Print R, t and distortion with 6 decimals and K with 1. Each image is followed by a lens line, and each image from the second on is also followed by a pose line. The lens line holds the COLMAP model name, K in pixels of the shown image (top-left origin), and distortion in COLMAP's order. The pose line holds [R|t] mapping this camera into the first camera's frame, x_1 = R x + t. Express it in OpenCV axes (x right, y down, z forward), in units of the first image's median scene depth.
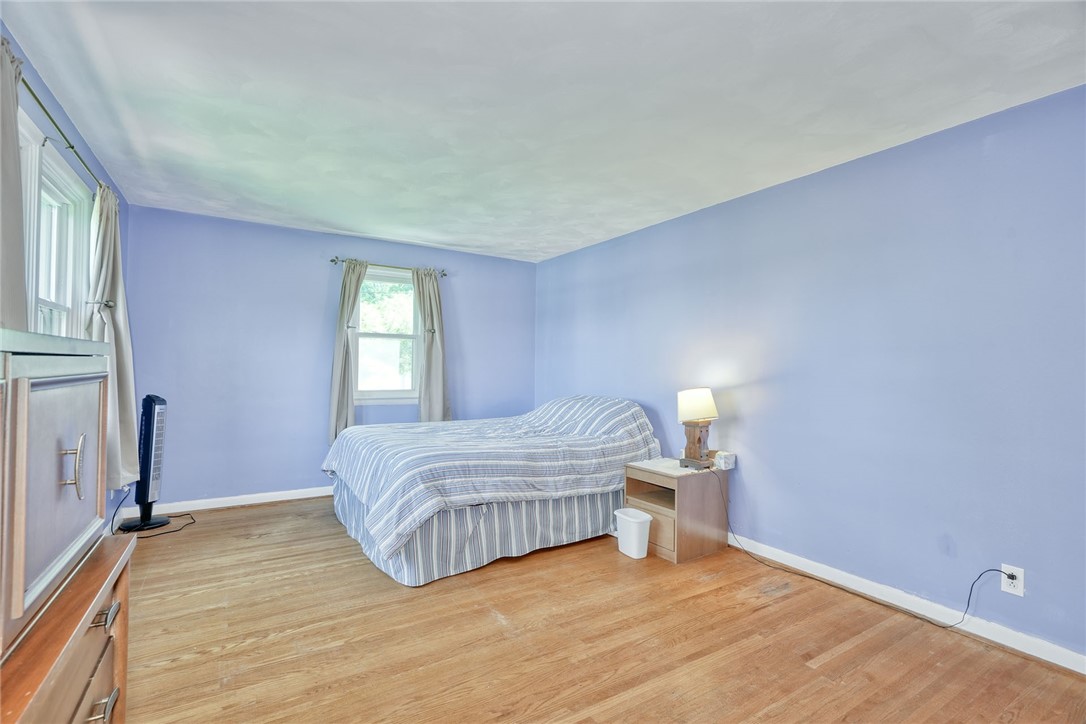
lens RADIAL K [[493.3, 0, 542.7], [0, 493.3, 357.7], [0, 0, 1]] dist [-0.004067, 0.001525]
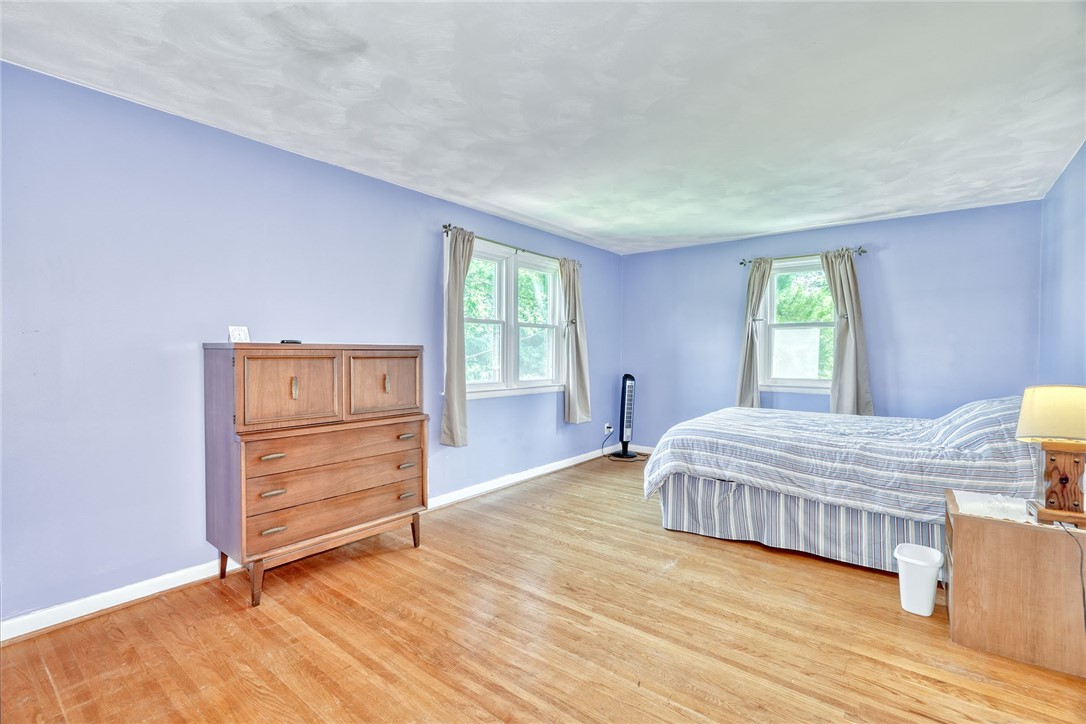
lens RADIAL K [[493.3, 0, 537.7], [0, 493.3, 356.8], [0, 0, 1]] dist [-0.004067, 0.001525]
pose [[0.334193, -0.005373, -0.942489, 0.701051], [0.019234, 0.999814, 0.001120, 0.014565], [0.942308, -0.018503, 0.334234, 0.235153]]
